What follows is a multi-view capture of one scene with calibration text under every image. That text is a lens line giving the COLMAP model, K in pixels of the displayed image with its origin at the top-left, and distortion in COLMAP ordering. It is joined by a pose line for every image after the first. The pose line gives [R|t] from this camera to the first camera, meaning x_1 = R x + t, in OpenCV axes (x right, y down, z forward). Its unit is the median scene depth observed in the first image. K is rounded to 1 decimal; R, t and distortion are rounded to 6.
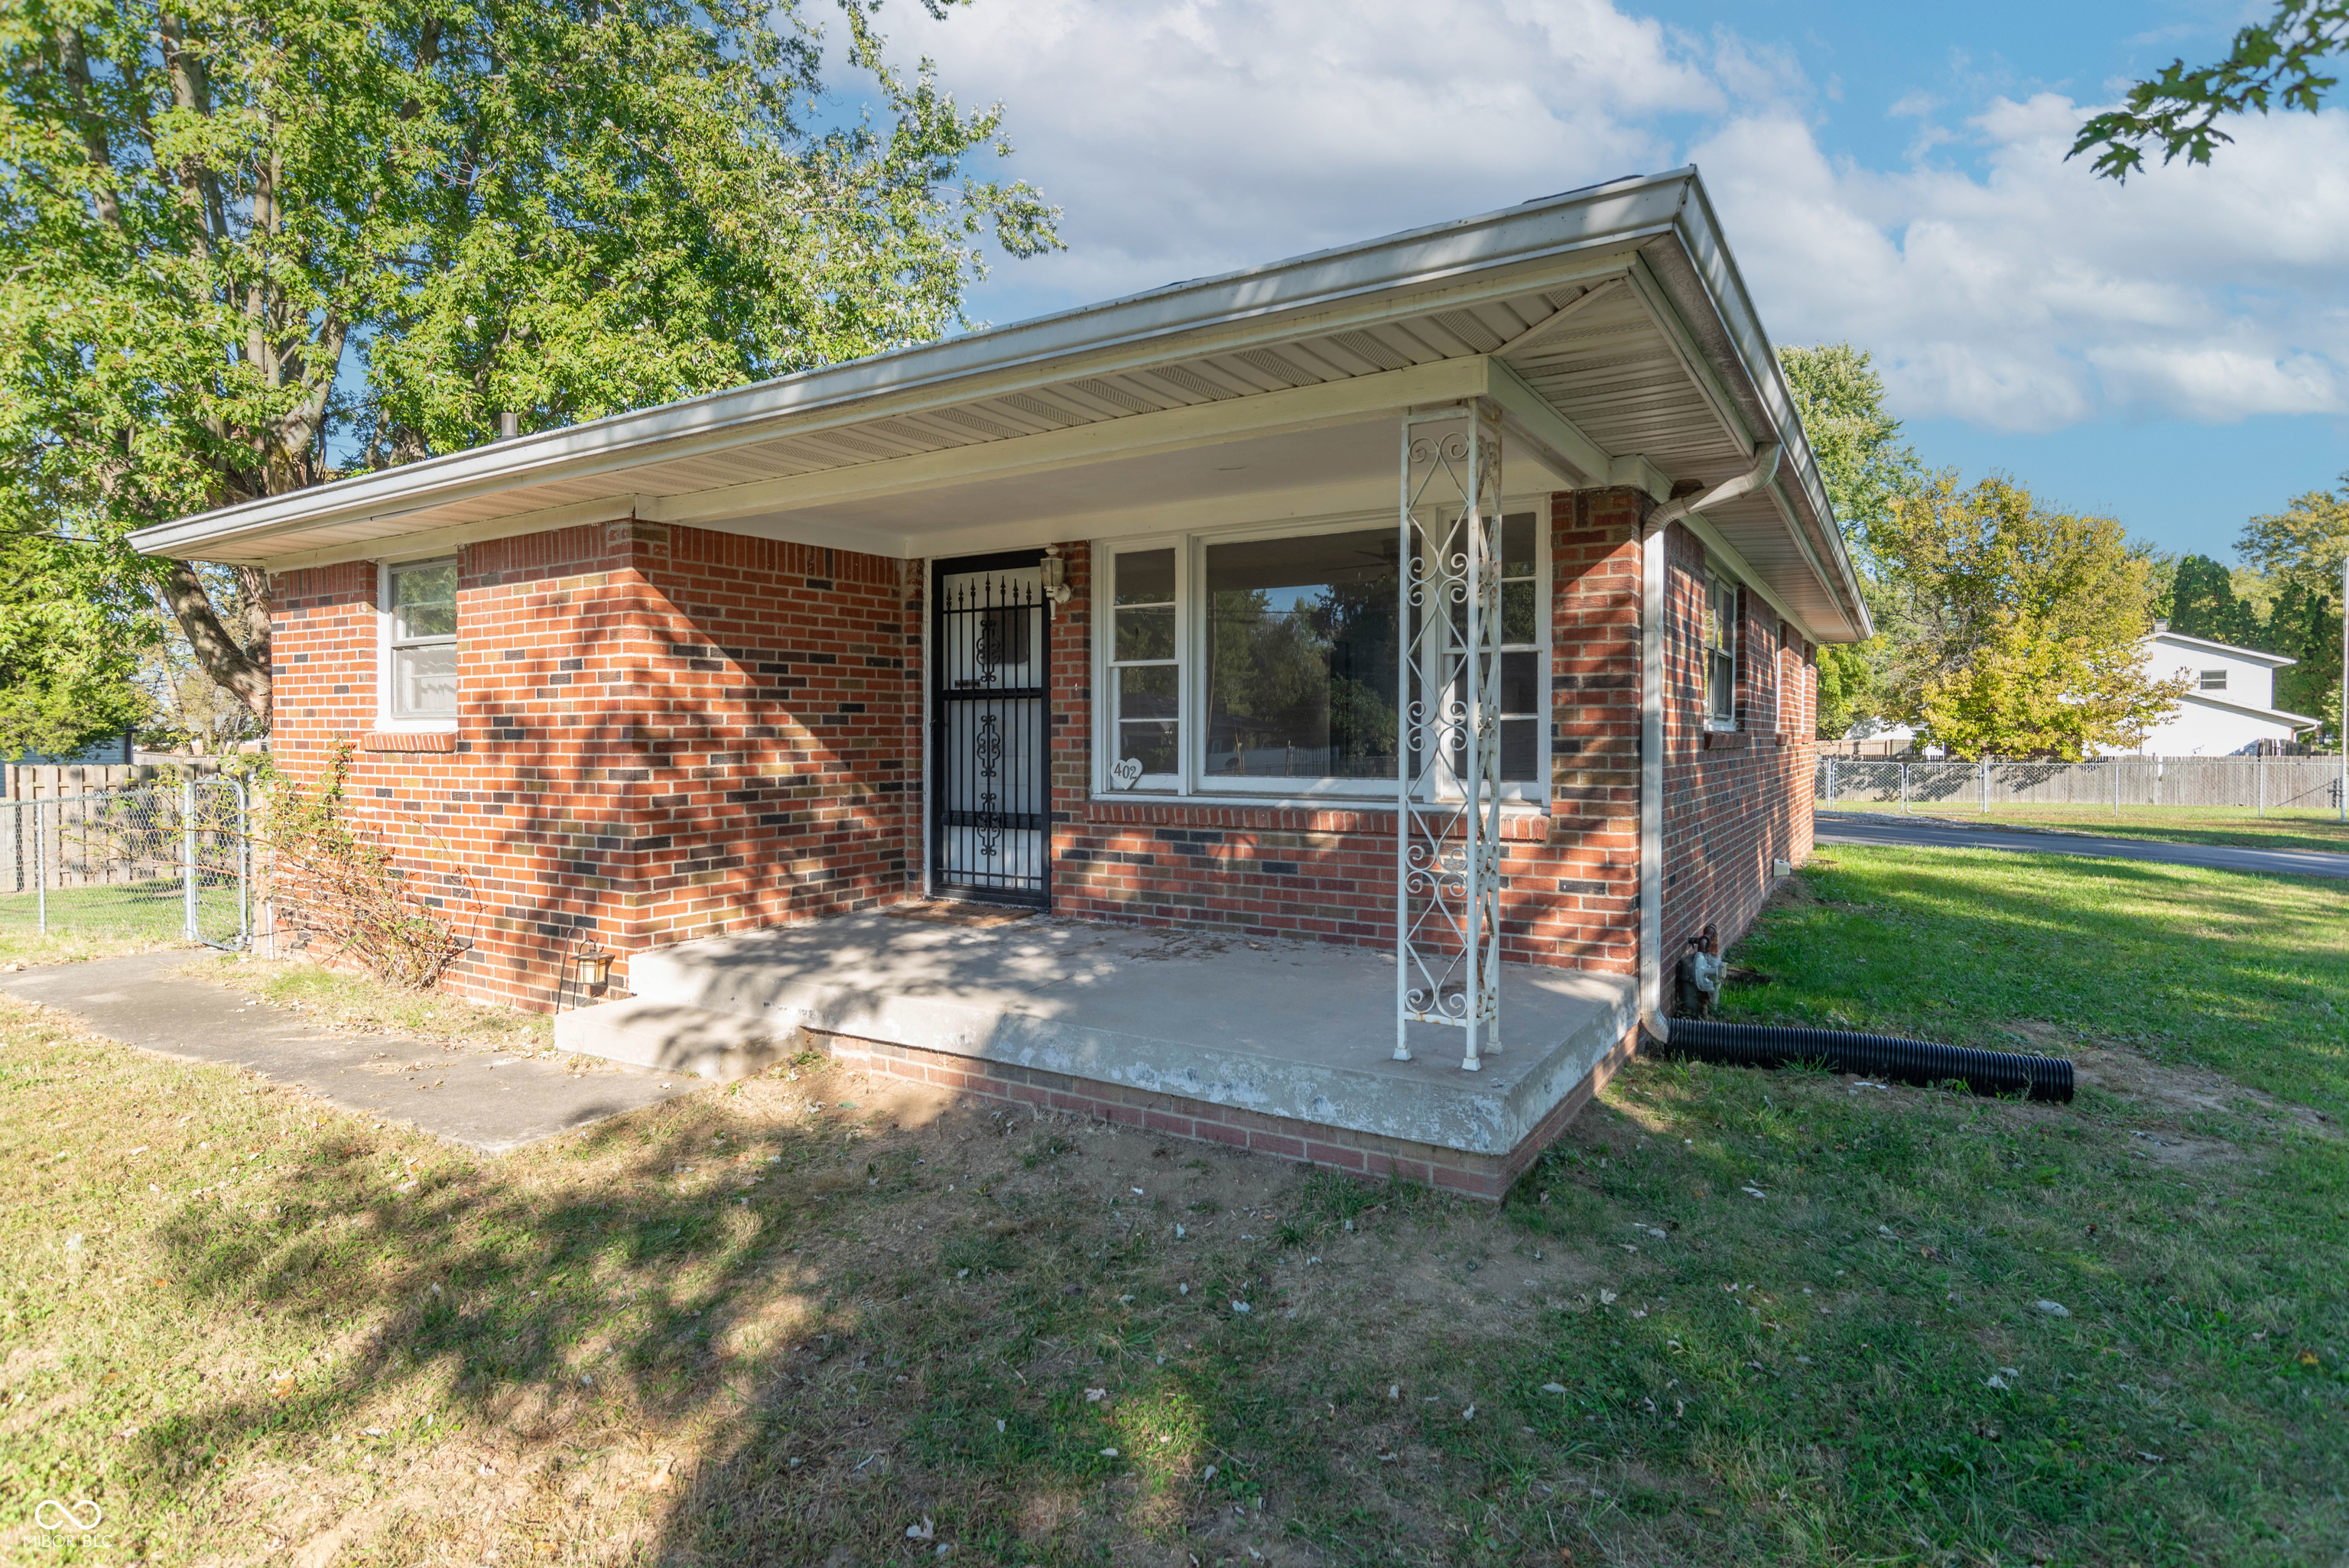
lens RADIAL K [[1170.1, 0, 1192.1], [0, 1170.1, 753.5], [0, 0, 1]] dist [-0.004124, 0.000116]
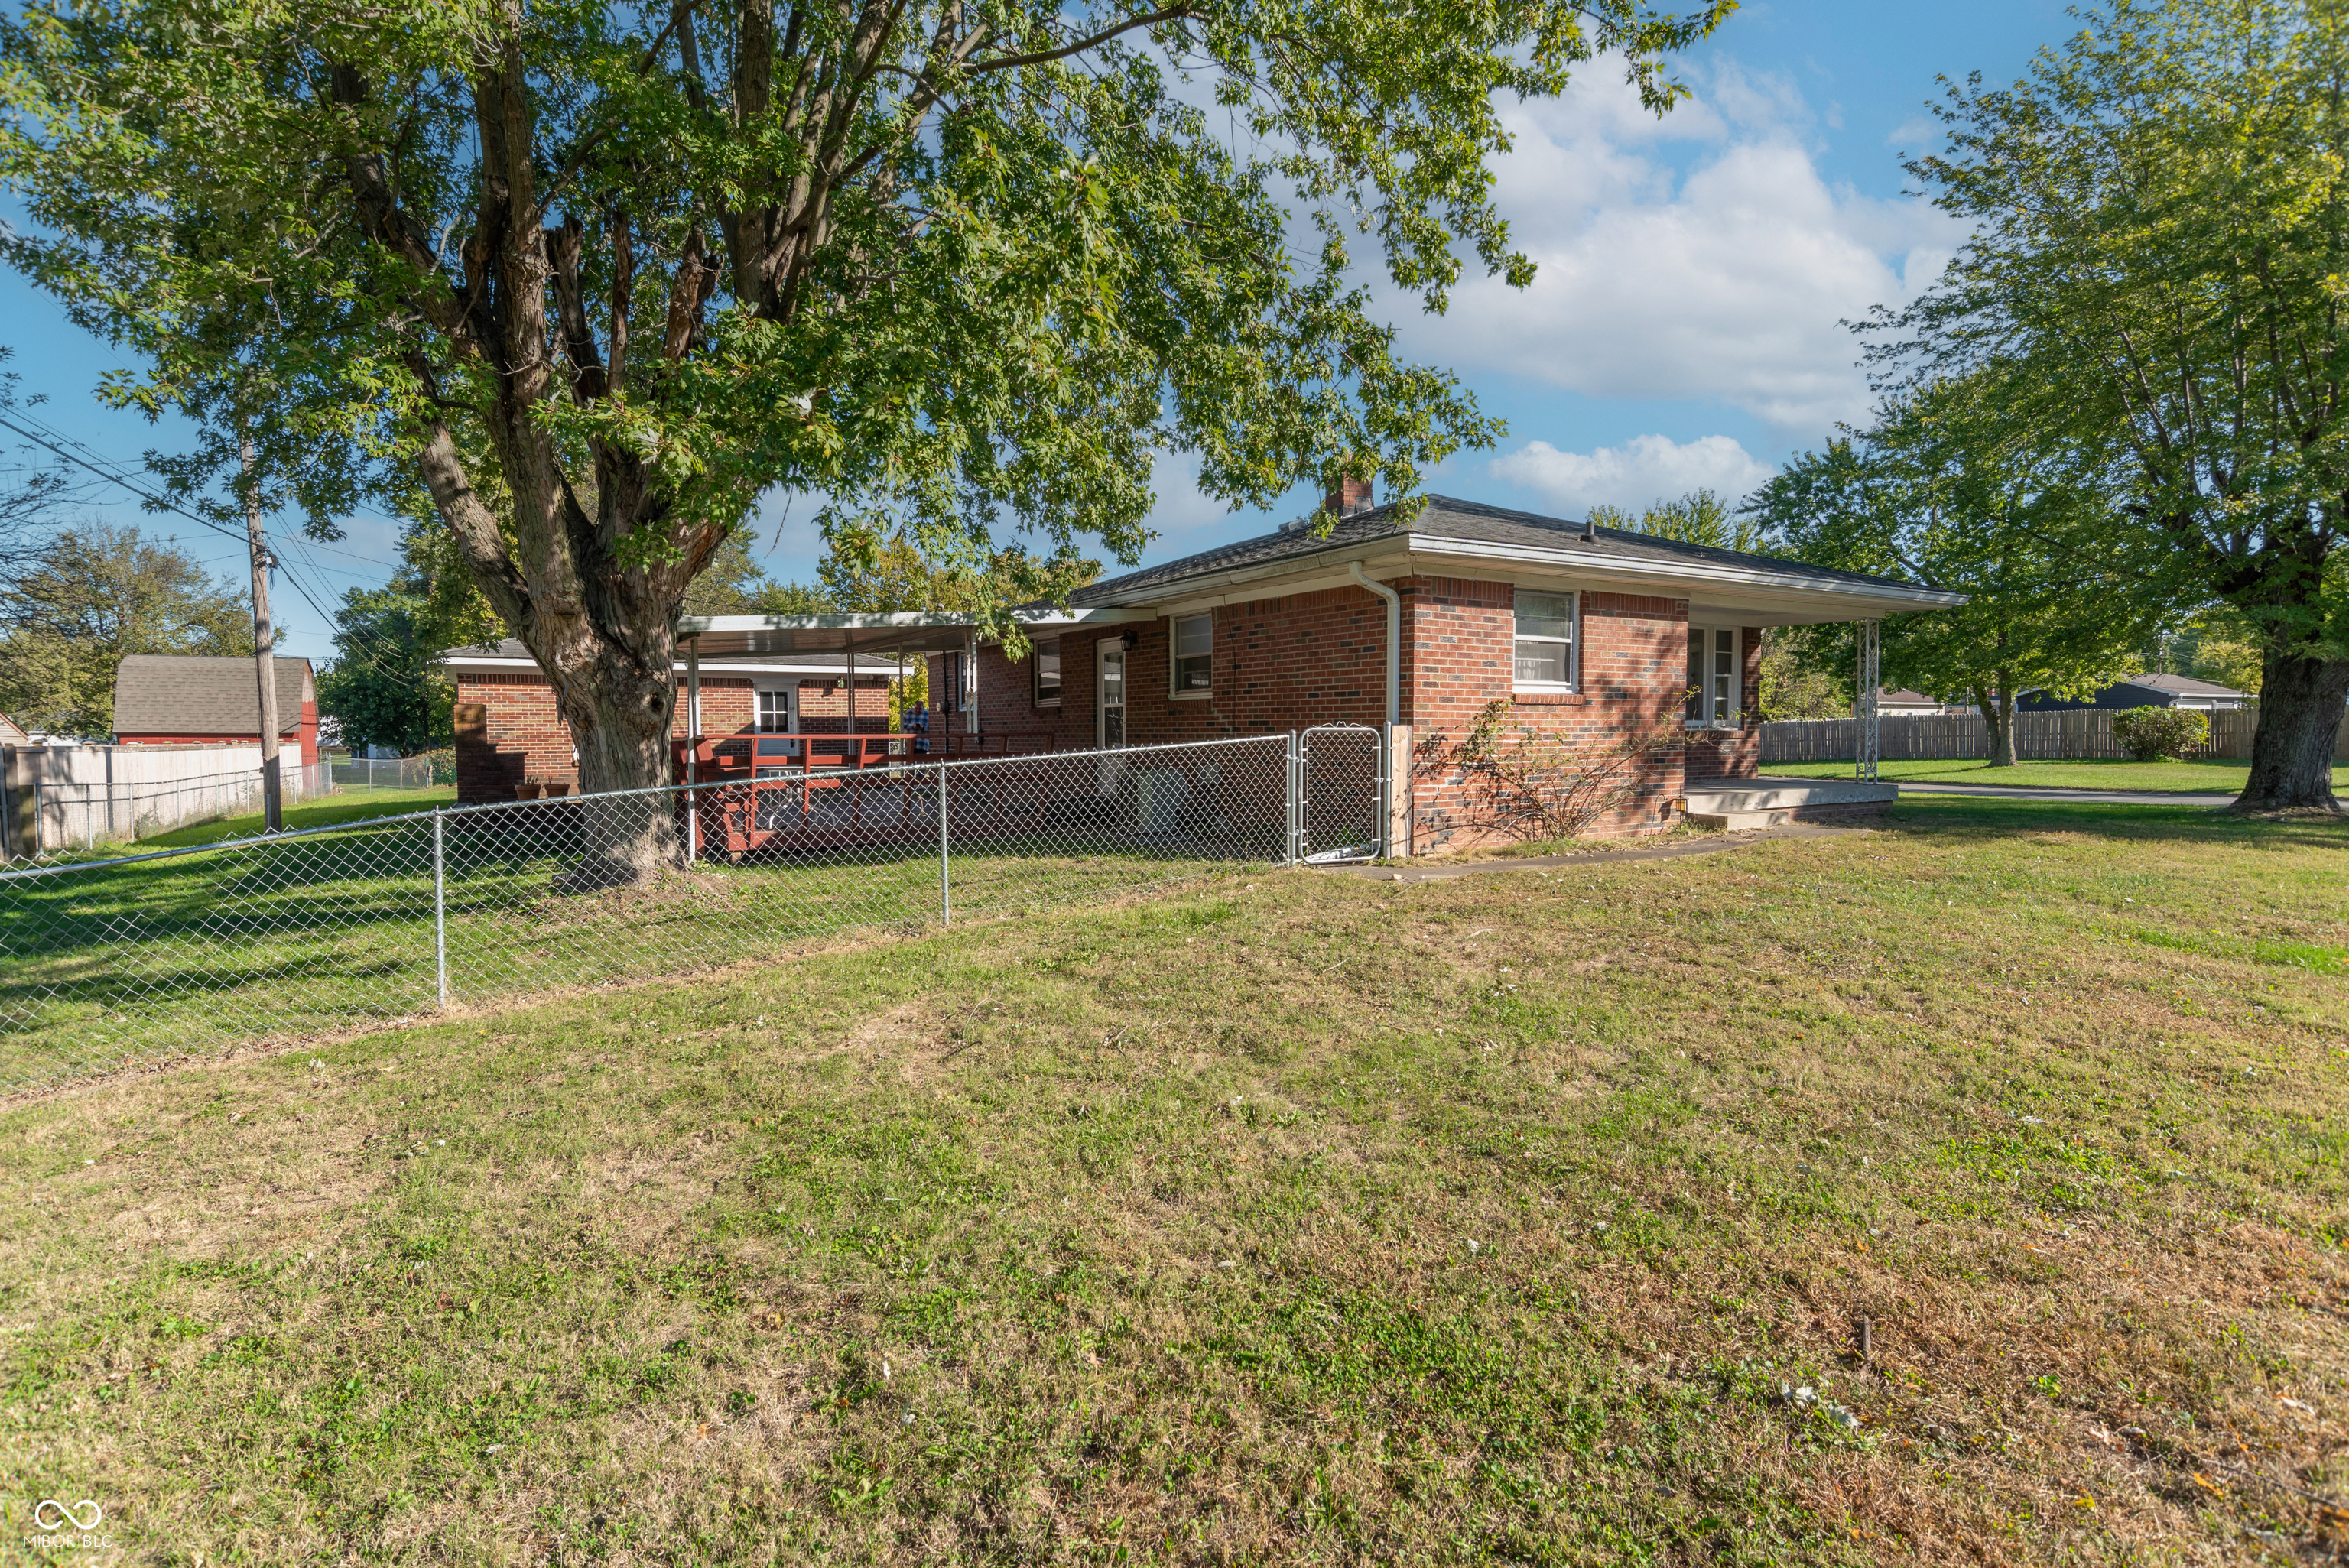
lens RADIAL K [[1177.9, 0, 1167.7], [0, 1177.9, 788.8], [0, 0, 1]] dist [-0.005938, -0.000957]
pose [[0.445642, -0.045837, 0.894037, -2.662103], [0.017683, 0.998944, 0.042402, 0.041131], [-0.895037, -0.003087, 0.445982, 0.801586]]
